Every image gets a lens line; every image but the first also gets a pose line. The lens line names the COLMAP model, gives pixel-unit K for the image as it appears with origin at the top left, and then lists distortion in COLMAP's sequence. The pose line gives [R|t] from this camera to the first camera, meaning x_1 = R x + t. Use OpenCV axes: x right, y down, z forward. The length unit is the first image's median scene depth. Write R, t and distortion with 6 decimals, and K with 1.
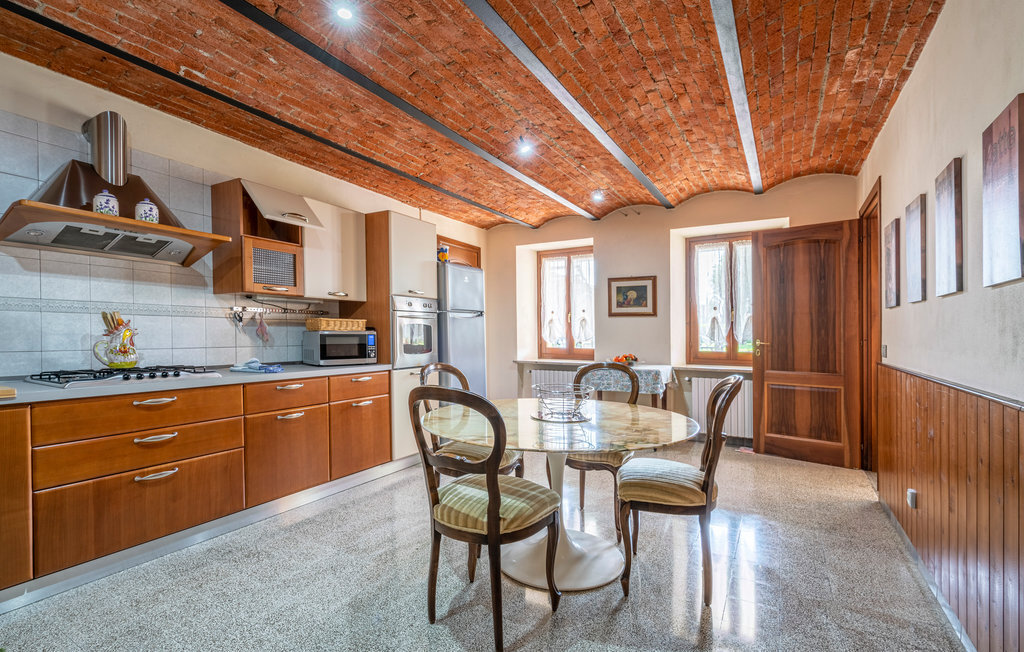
lens RADIAL K [[466.3, 0, 513.8], [0, 466.3, 323.0], [0, 0, 1]] dist [-0.009931, 0.003668]
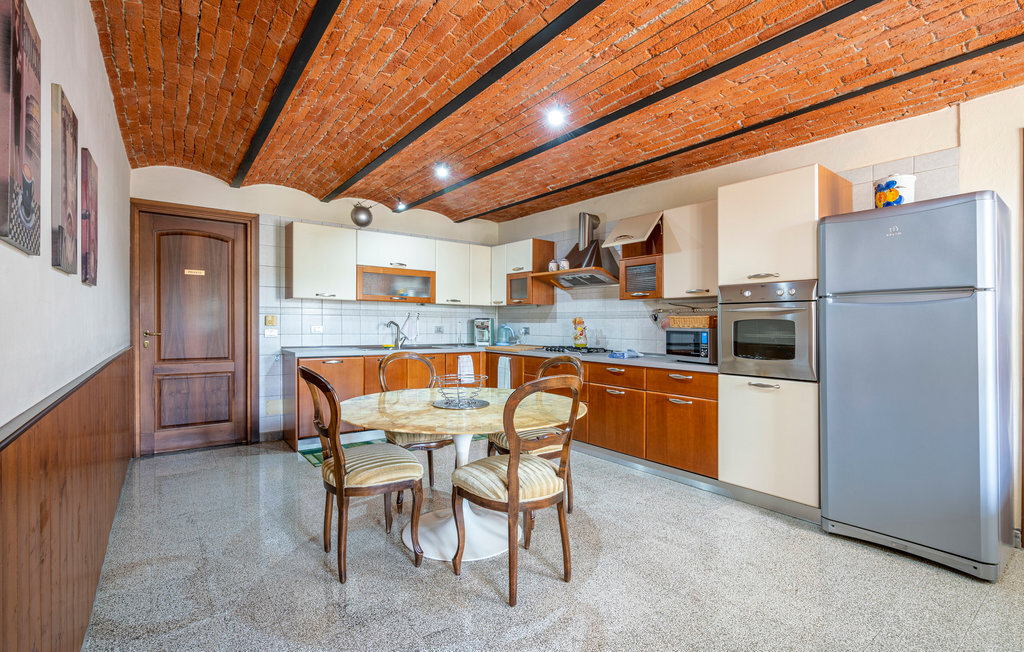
lens RADIAL K [[466.3, 0, 514.4], [0, 466.3, 330.5], [0, 0, 1]] dist [-0.009931, 0.003668]
pose [[-0.384302, 0.008115, -0.923172, 0.746678], [0.008903, 0.999947, 0.005084, 0.014797], [0.923165, -0.006265, -0.384354, 1.090198]]
